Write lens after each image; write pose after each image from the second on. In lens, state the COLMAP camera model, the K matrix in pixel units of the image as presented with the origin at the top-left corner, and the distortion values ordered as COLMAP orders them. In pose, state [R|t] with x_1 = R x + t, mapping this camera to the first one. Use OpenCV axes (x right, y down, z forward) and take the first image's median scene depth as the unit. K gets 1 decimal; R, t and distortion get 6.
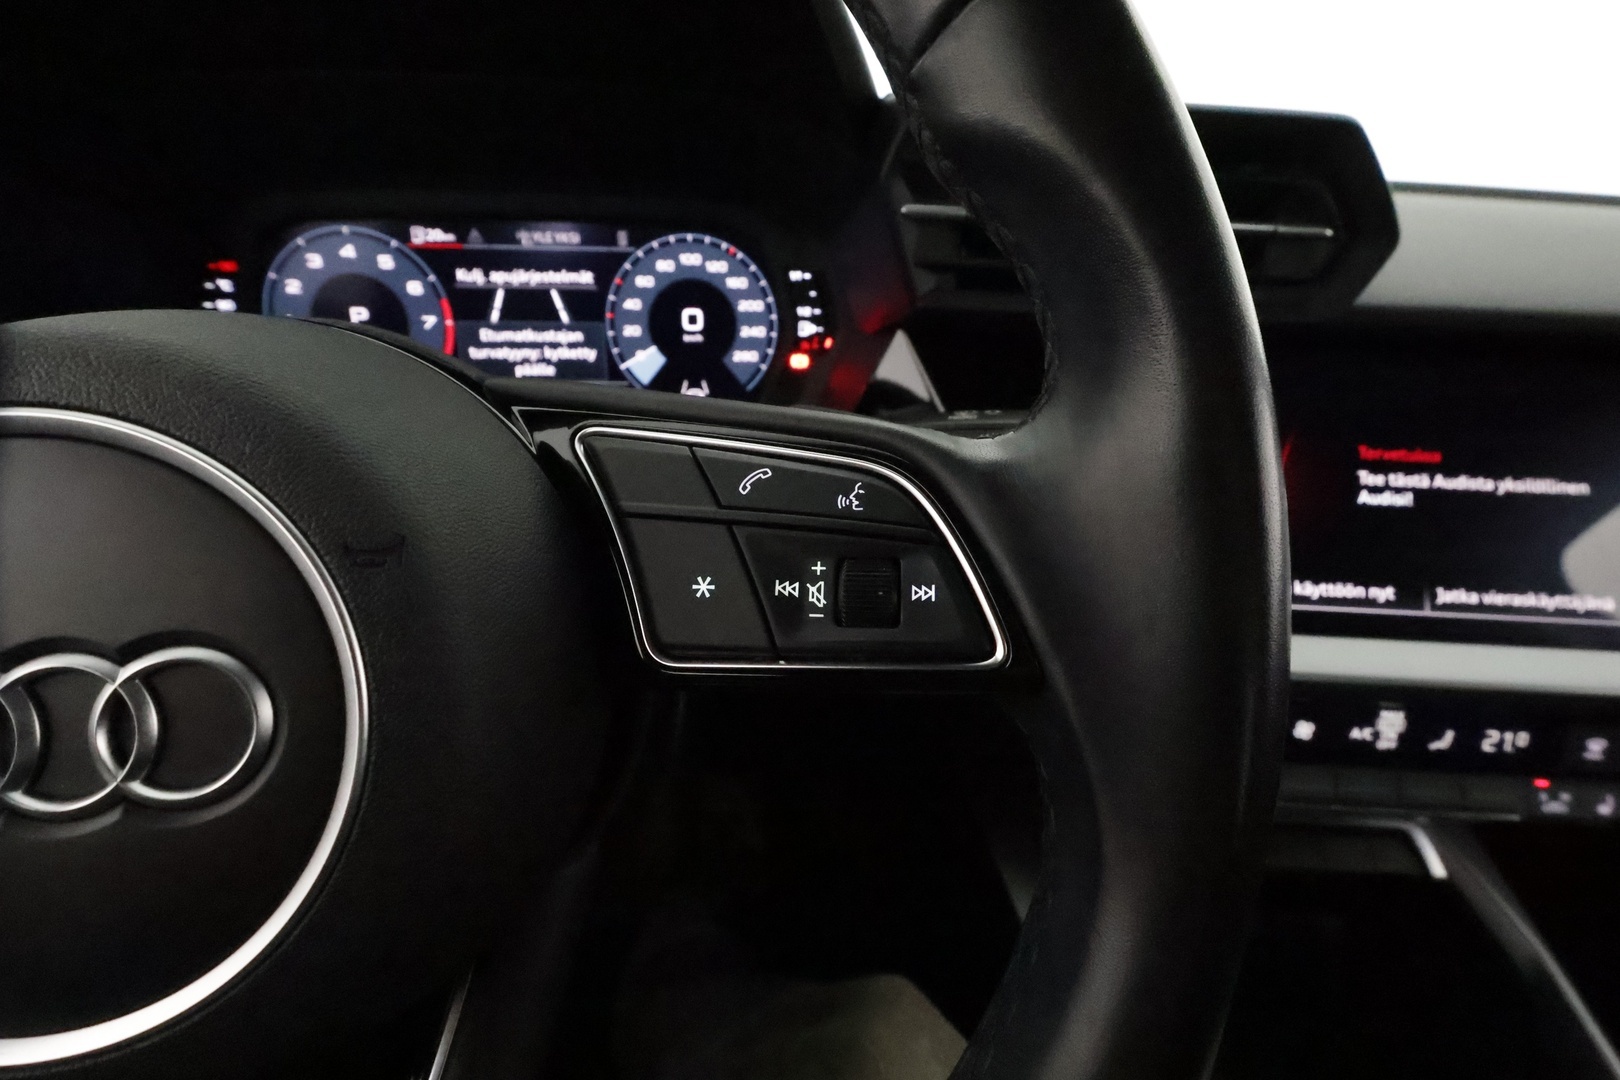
lens RADIAL K [[754.6, 0, 821.3], [0, 754.6, 549.5], [0, 0, 1]] dist [-0.006229, 0.001164]
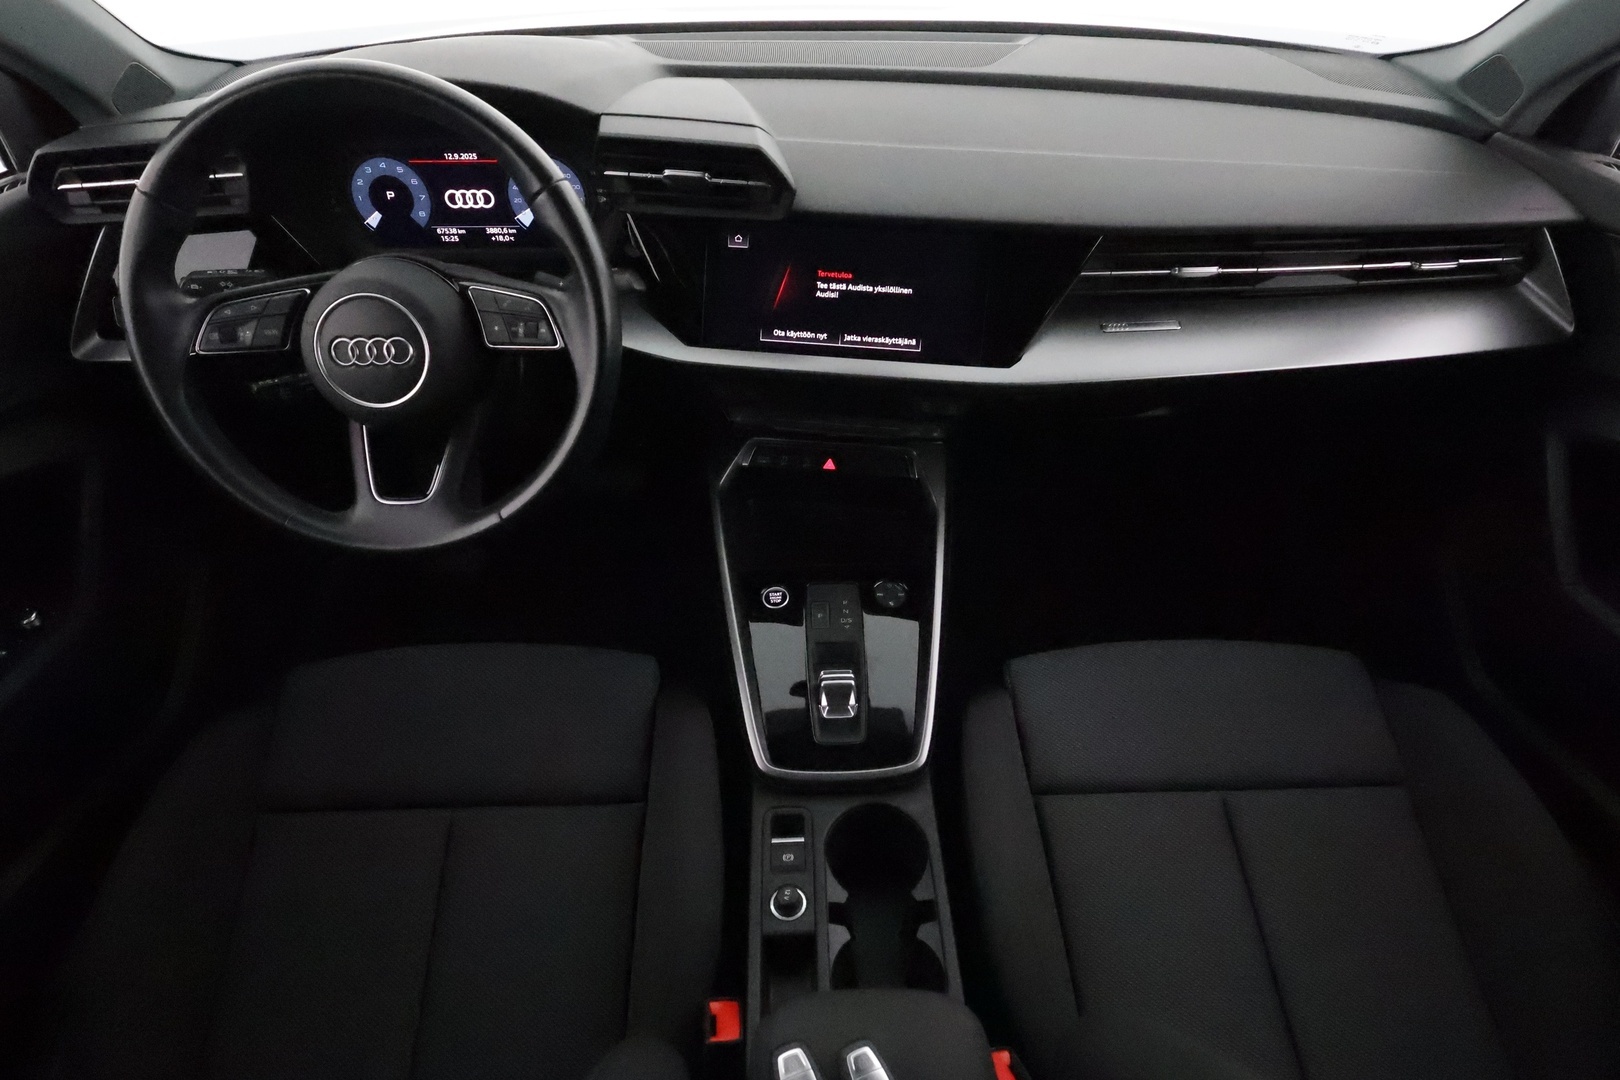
lens RADIAL K [[914.3, 0, 819.7], [0, 914.3, 546.6], [0, 0, 1]] dist [0.002709, 0.002644]
pose [[0.995892, 0.036234, -0.082980, 0.890528], [-0.011897, 0.960858, 0.276784, -0.091001], [0.089761, -0.274660, 0.957343, -1.731016]]
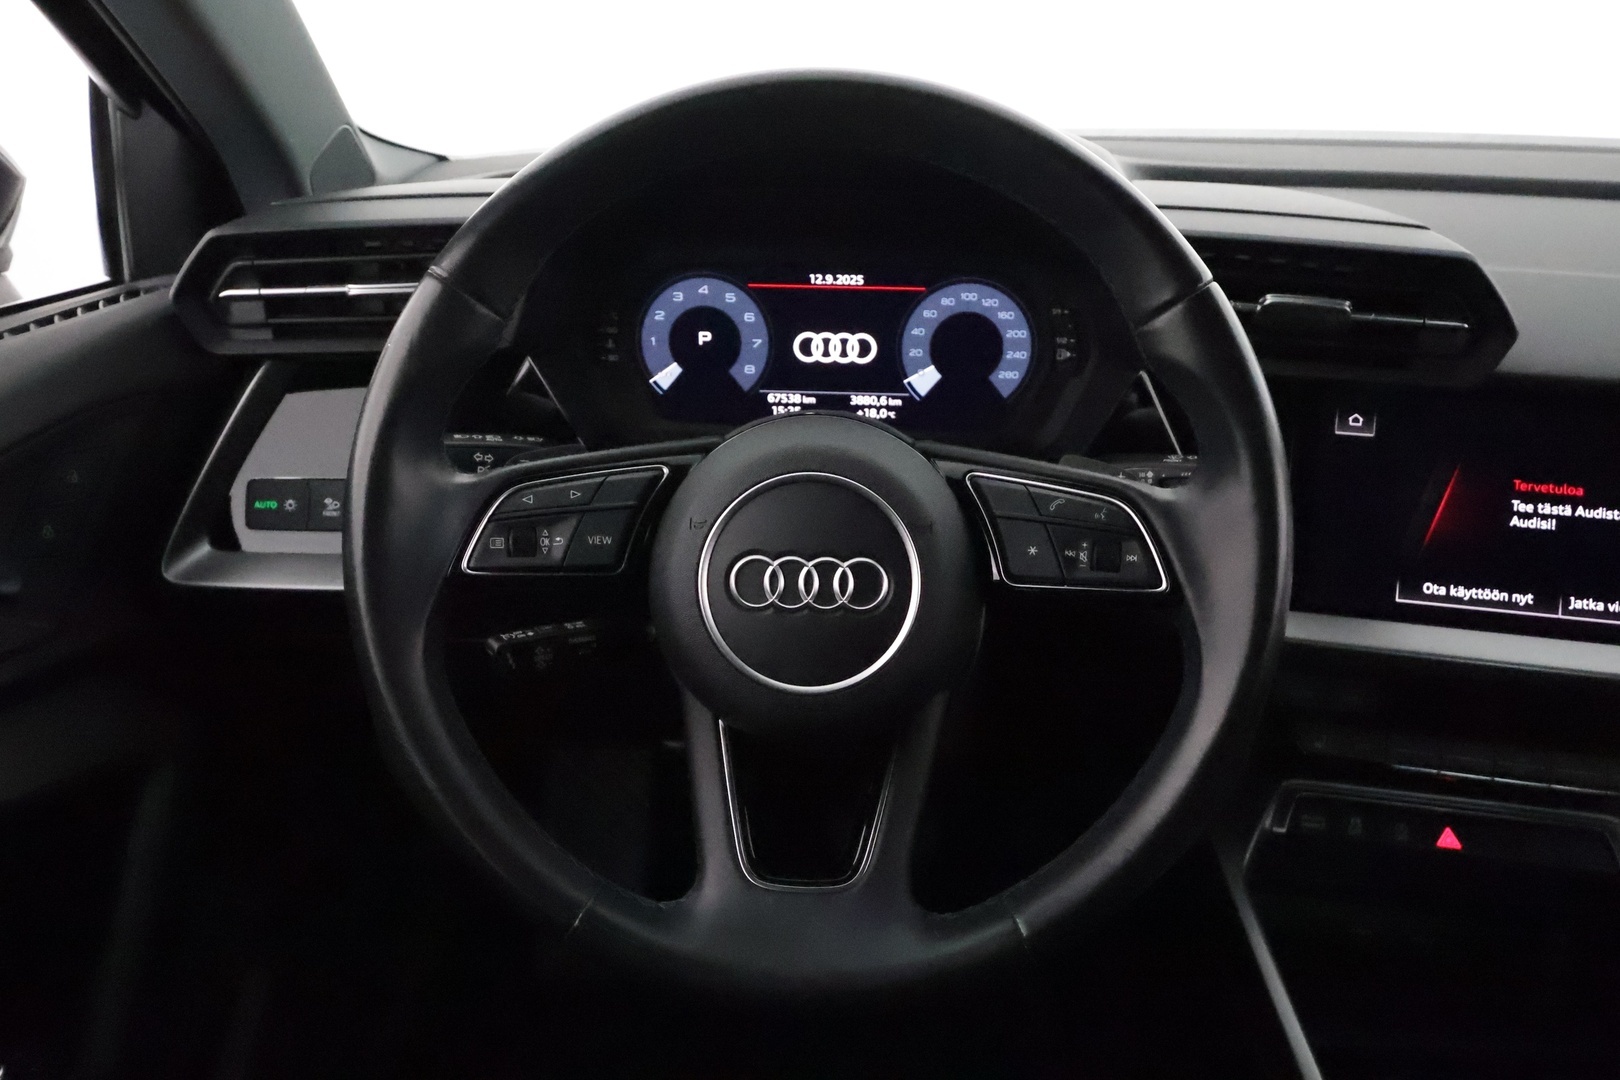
lens RADIAL K [[1295.2, 0, 812.9], [0, 1295.2, 541.9], [0, 0, 1]] dist [-0.002530, 0.007600]
pose [[0.986096, 0.051961, -0.157845, -0.077296], [-0.052630, 0.998614, -0.000059, 0.023505], [0.157623, 0.008366, 0.987464, -1.175477]]
